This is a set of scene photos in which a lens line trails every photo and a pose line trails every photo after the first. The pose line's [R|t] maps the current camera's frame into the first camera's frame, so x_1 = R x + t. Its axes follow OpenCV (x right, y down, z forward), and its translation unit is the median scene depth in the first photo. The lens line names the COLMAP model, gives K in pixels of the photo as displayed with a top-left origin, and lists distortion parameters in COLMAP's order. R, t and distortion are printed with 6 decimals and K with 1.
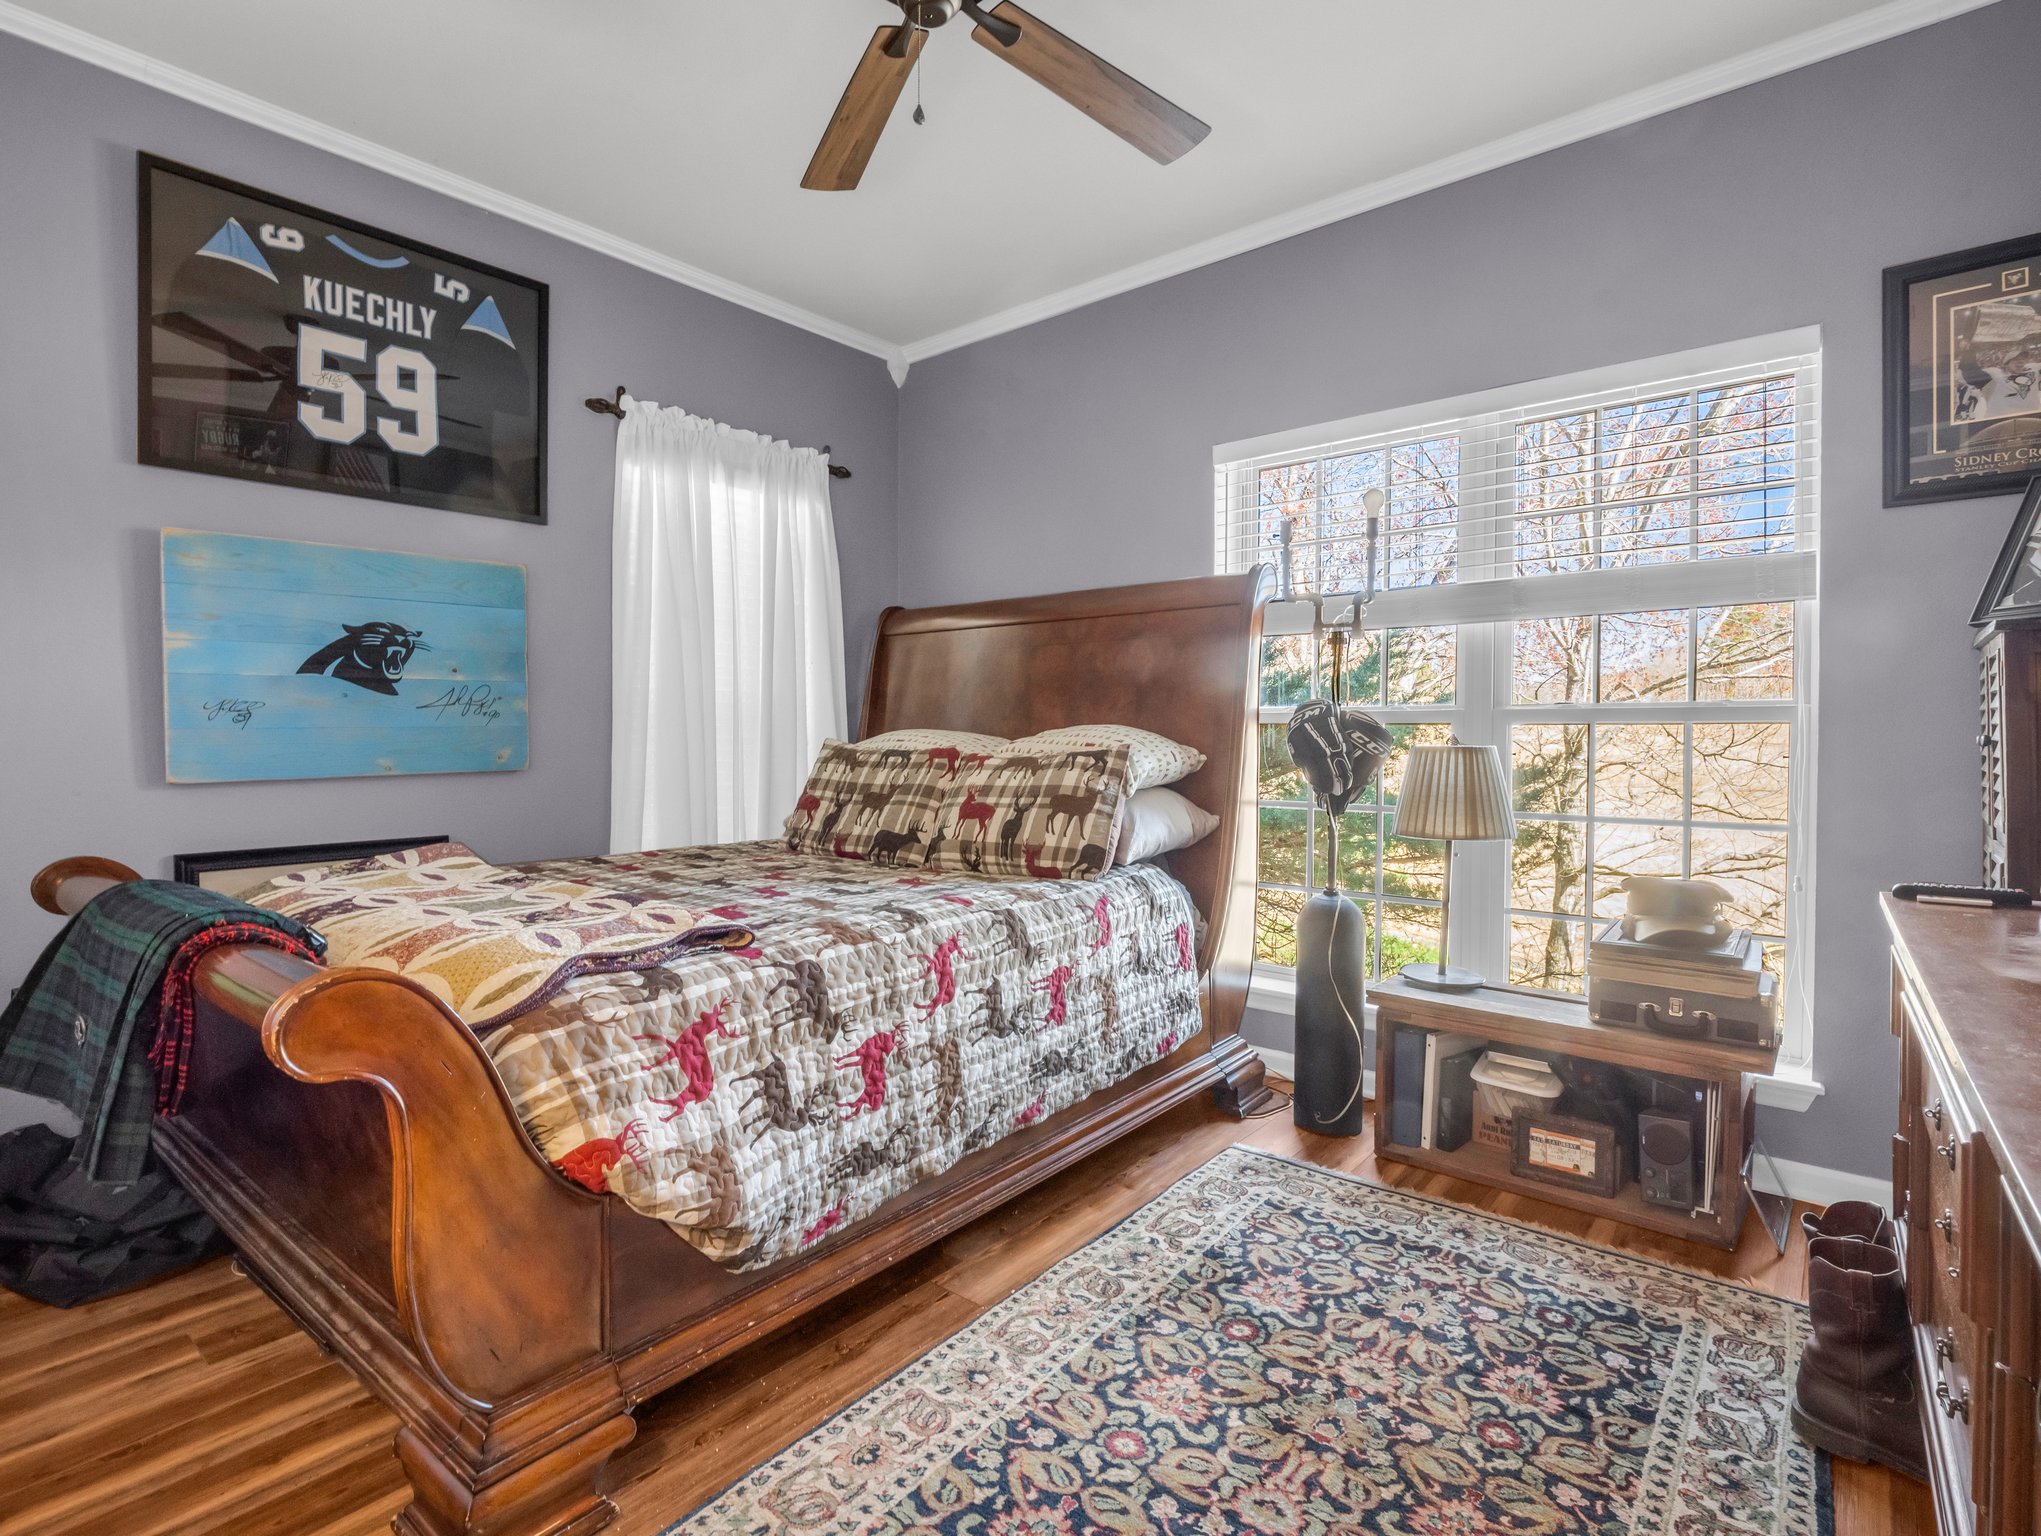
lens RADIAL K [[1023.8, 0, 1021.2], [0, 1023.8, 741.1], [0, 0, 1]] dist [-0.002773, -0.001111]
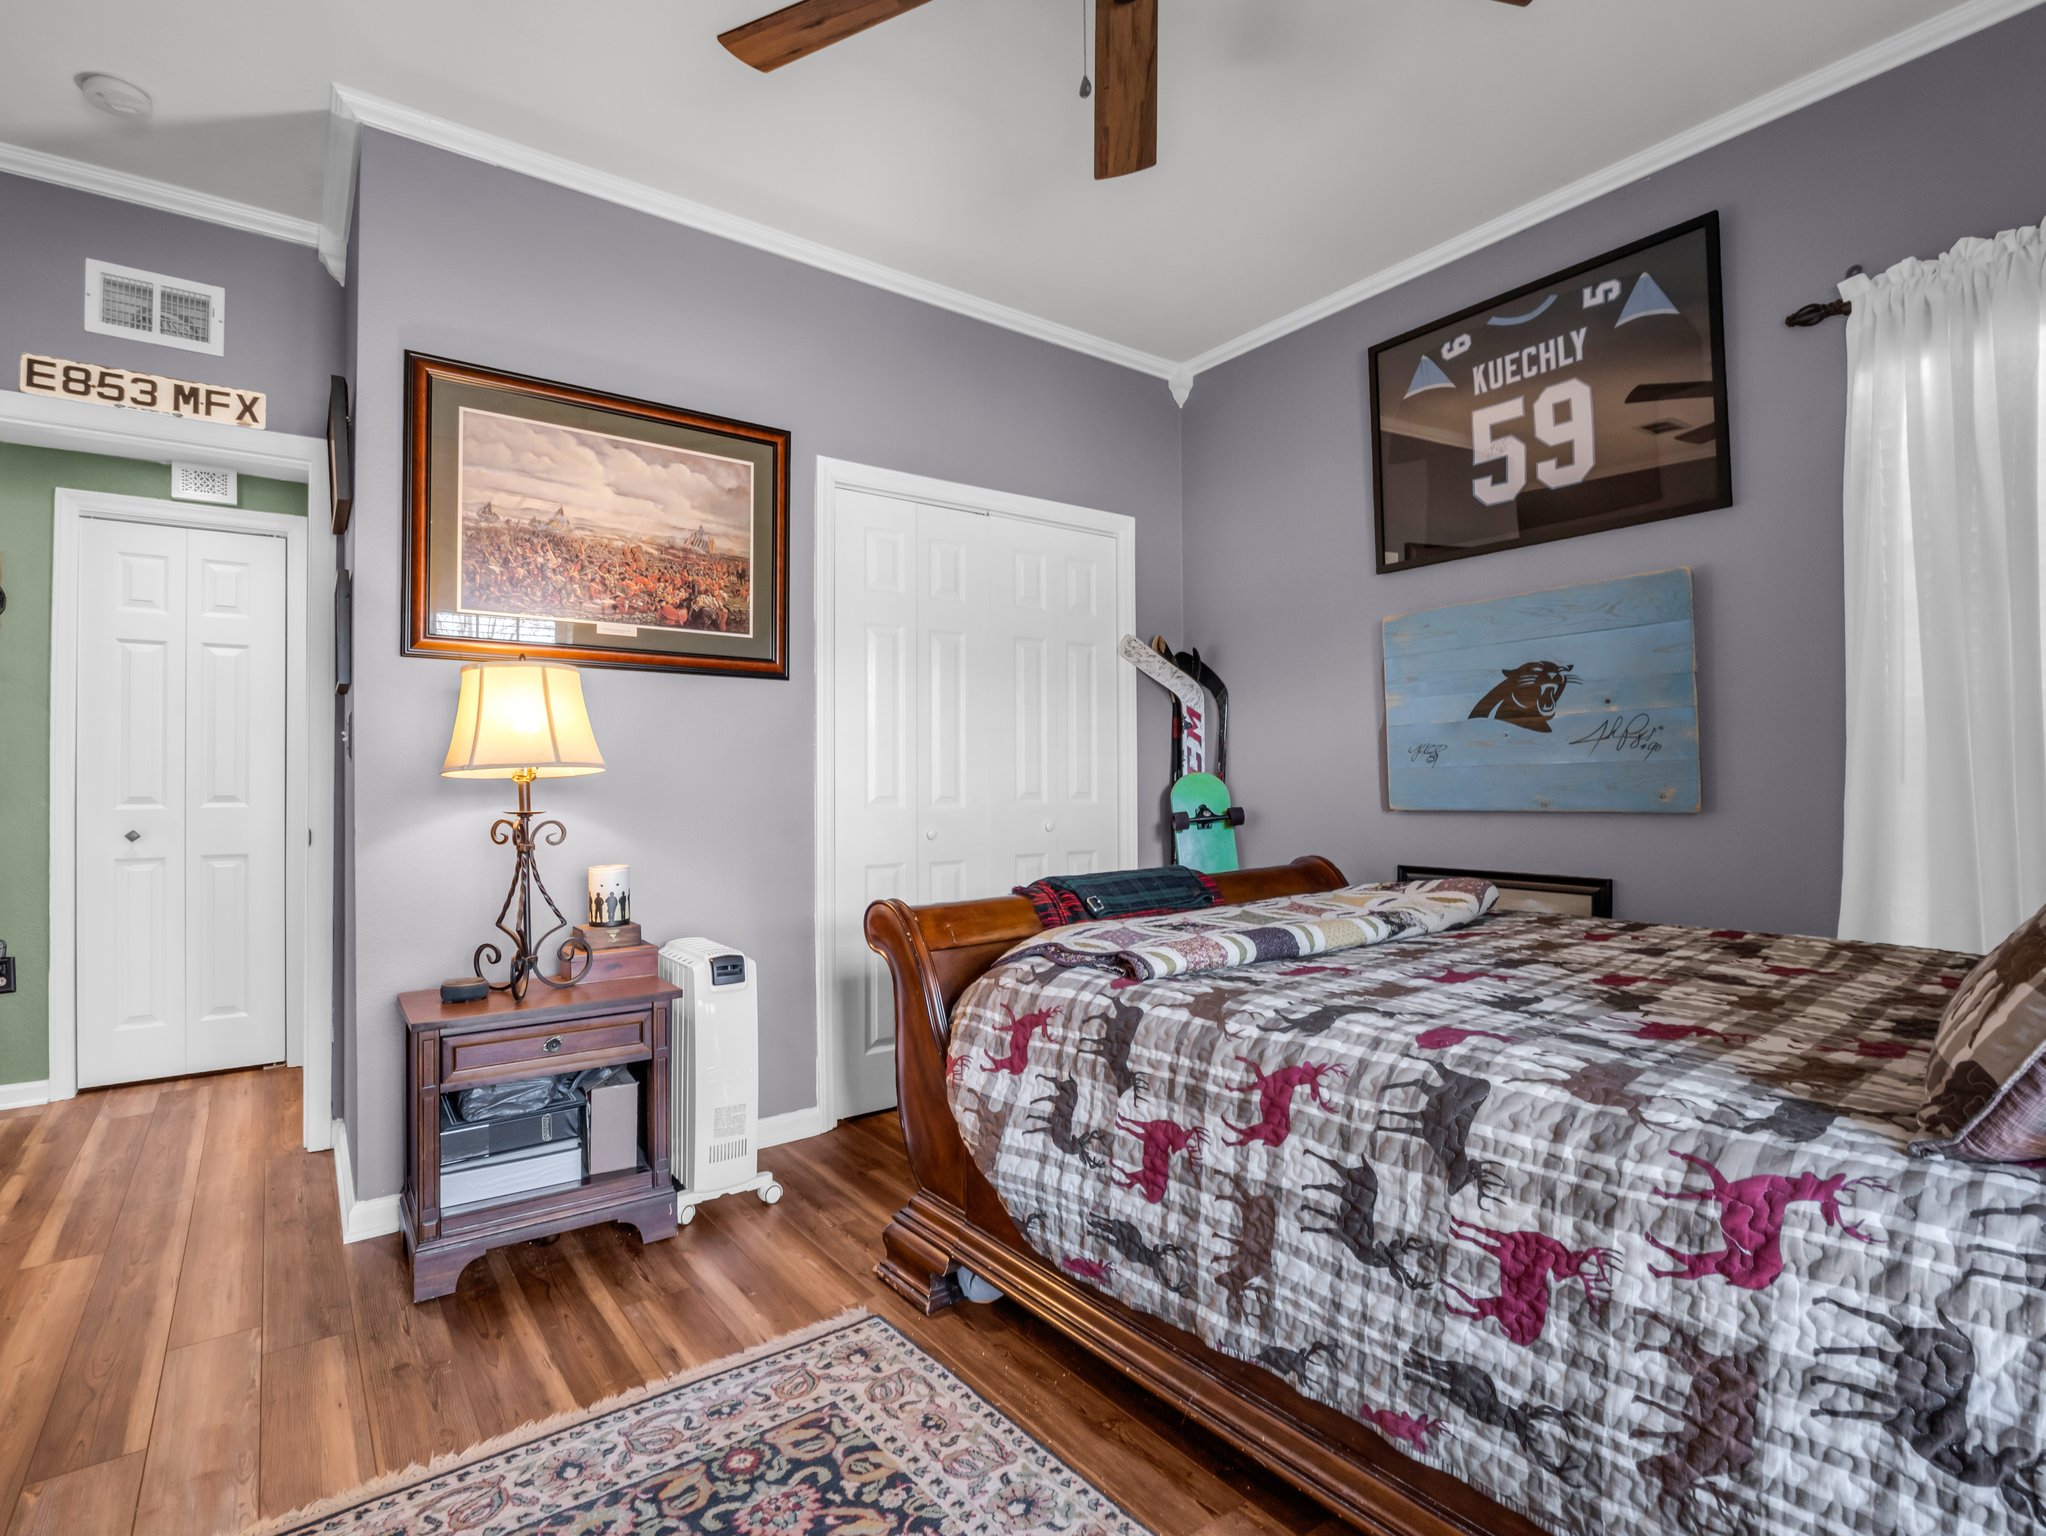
lens RADIAL K [[1032.4, 0, 1023.0], [0, 1032.4, 768.0], [0, 0, 1]] dist [-0.014239, -0.002430]
pose [[-0.246809, -0.006157, -0.969045, 0.593309], [-0.001367, 0.999981, -0.006005, -0.003054], [0.969063, -0.000157, -0.246813, 0.893378]]
